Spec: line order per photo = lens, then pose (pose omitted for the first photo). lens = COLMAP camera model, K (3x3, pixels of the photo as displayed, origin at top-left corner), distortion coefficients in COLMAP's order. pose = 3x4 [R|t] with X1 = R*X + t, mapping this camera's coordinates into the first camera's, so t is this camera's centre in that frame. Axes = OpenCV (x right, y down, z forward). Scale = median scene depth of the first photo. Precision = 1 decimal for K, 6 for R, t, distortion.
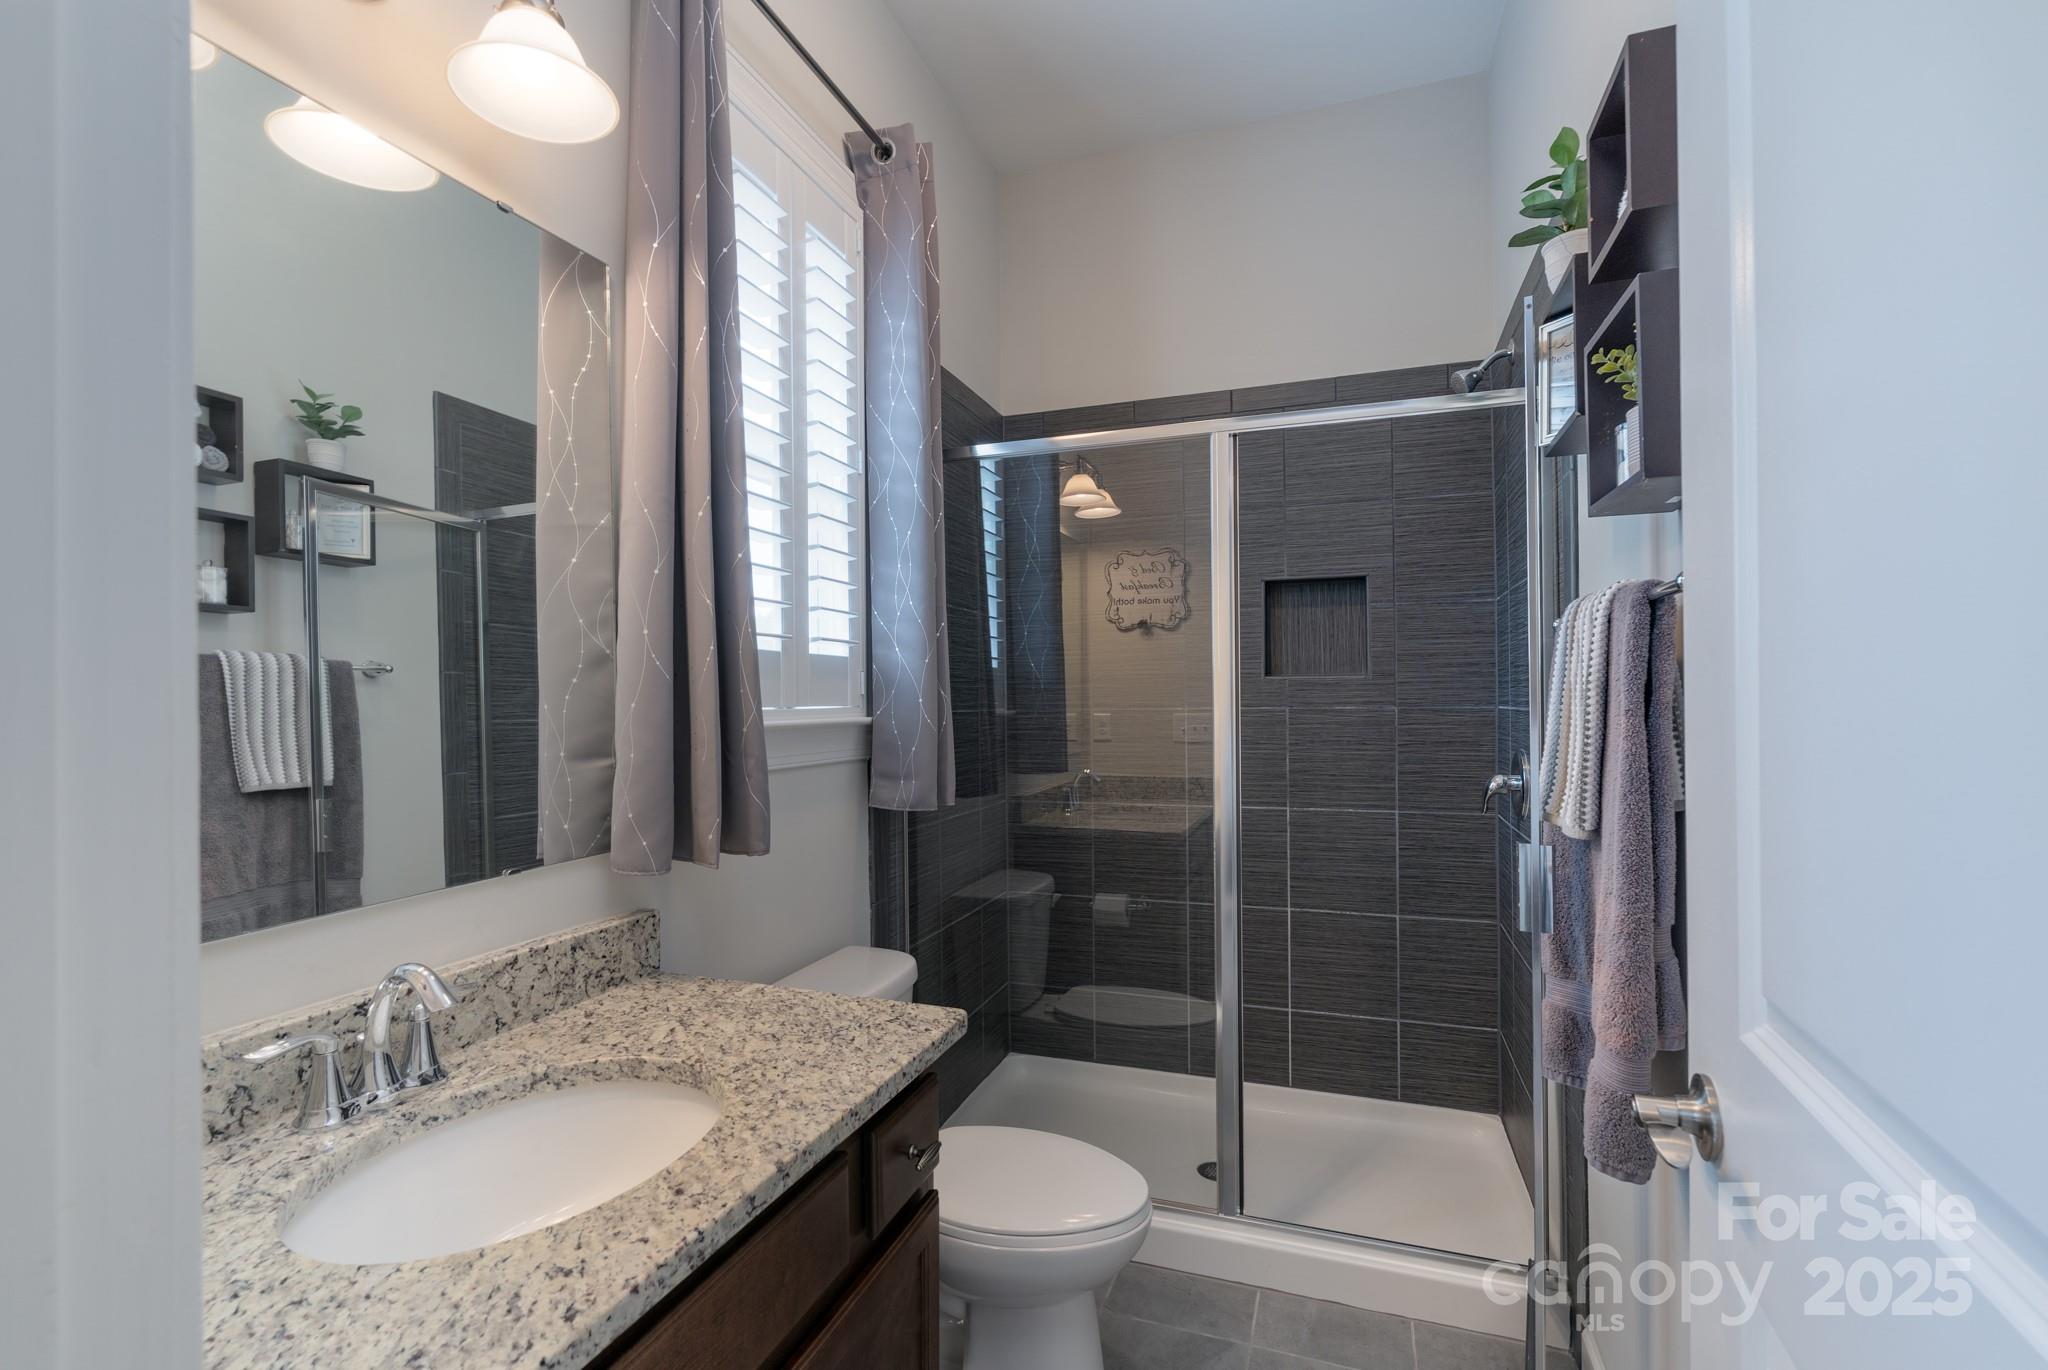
lens RADIAL K [[916.8, 0, 1023.5], [0, 916.8, 697.2], [0, 0, 1]] dist [-0.002048, 0.000329]
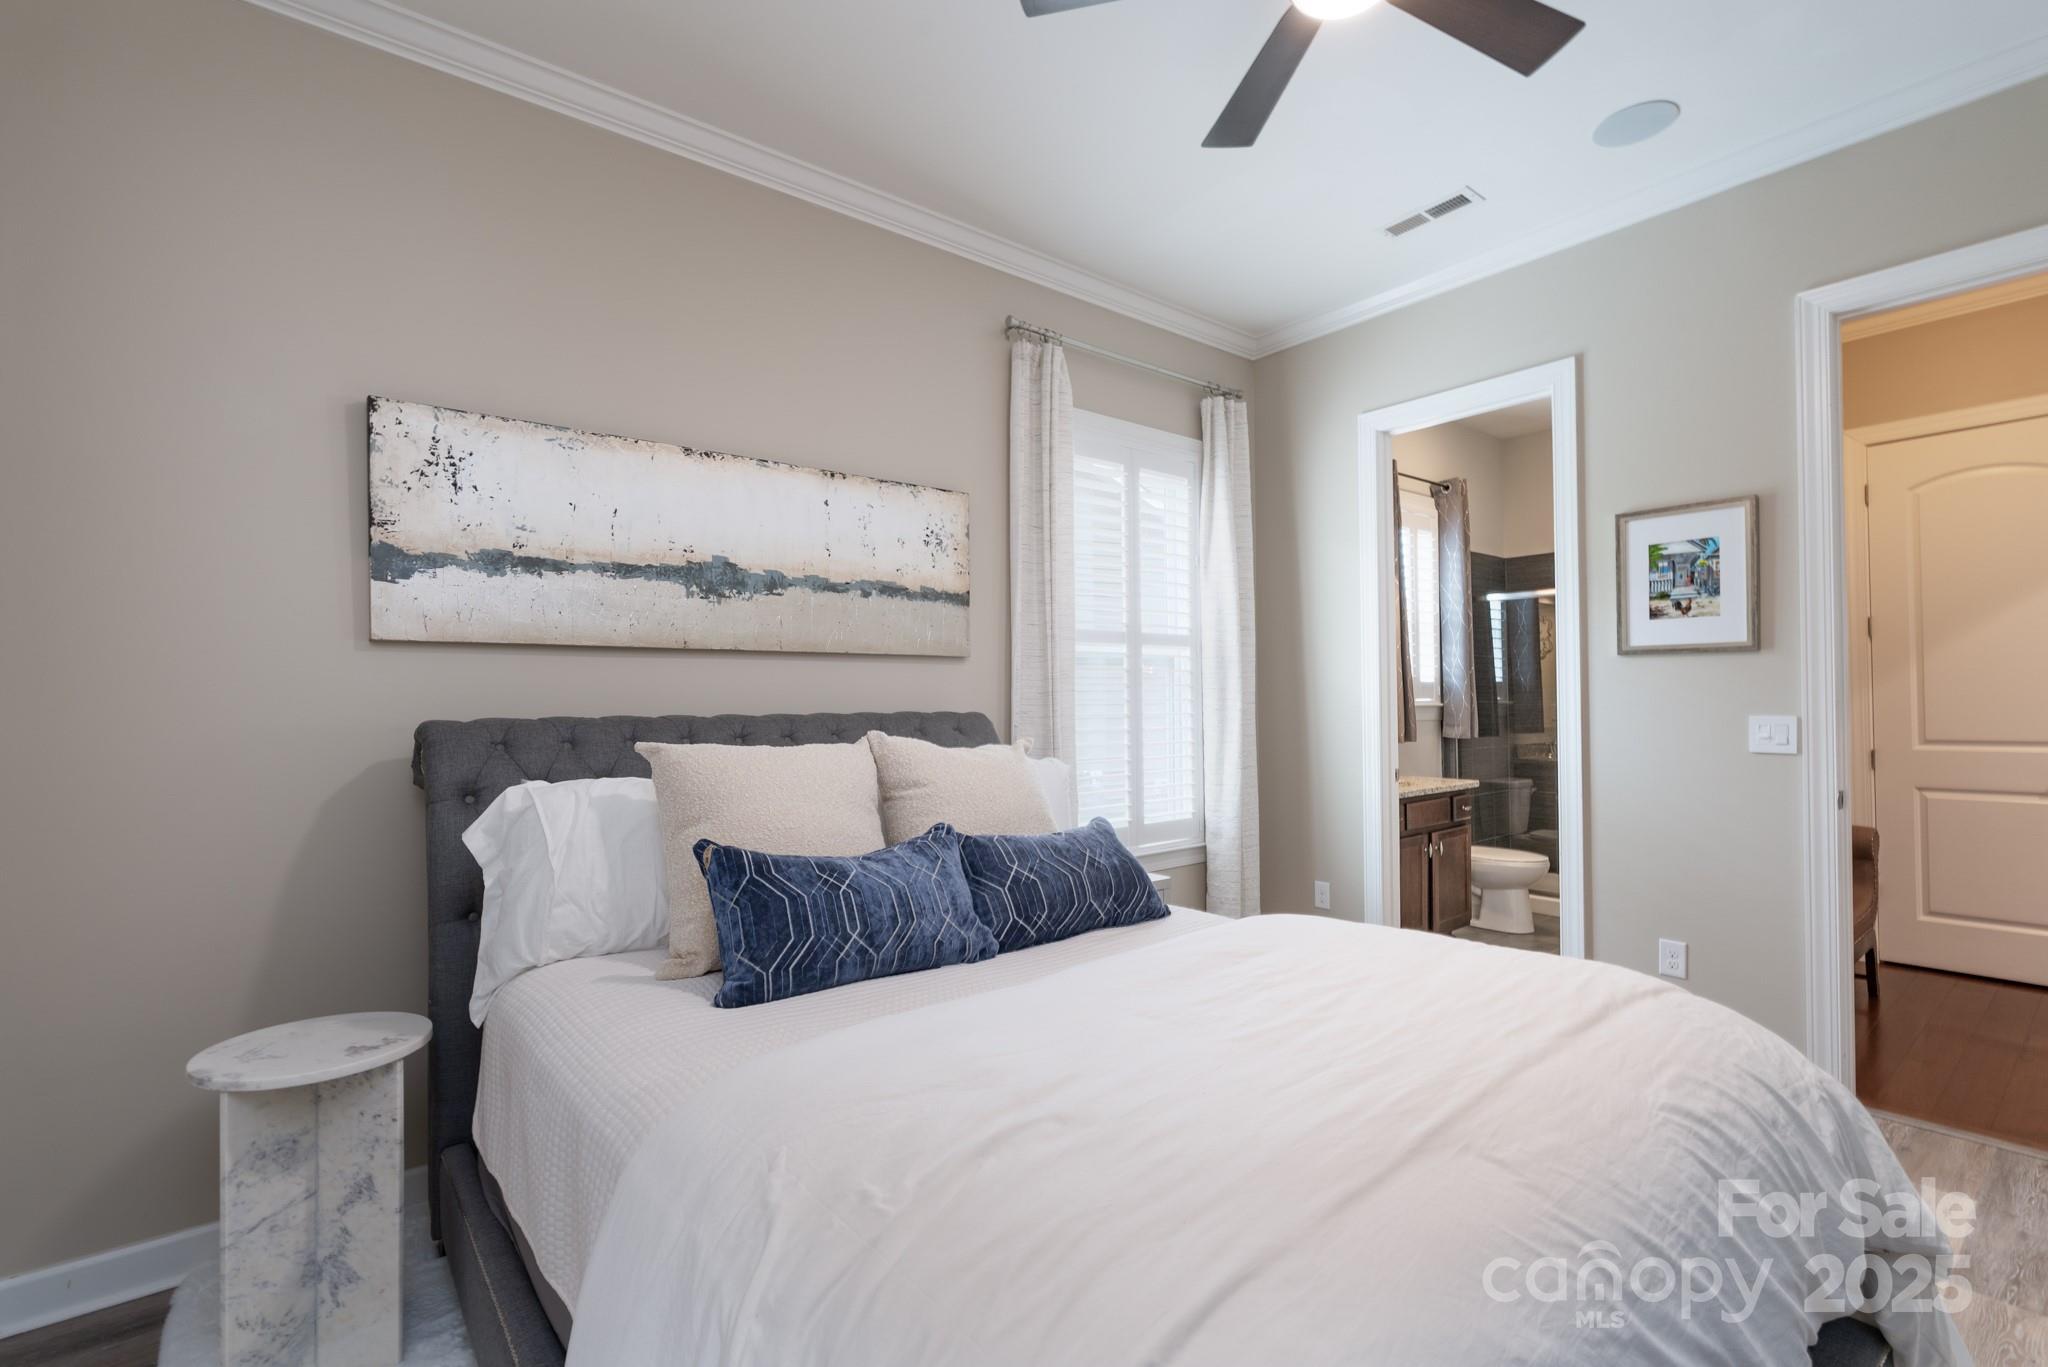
lens RADIAL K [[916.8, 0, 1021.2], [0, 916.8, 688.3], [0, 0, 1]] dist [-0.002048, 0.000329]
pose [[0.851501, -0.005622, -0.524323, 0.184649], [0.004794, 0.999984, -0.002936, -0.019913], [0.524331, -0.000013, 0.851515, -1.876105]]
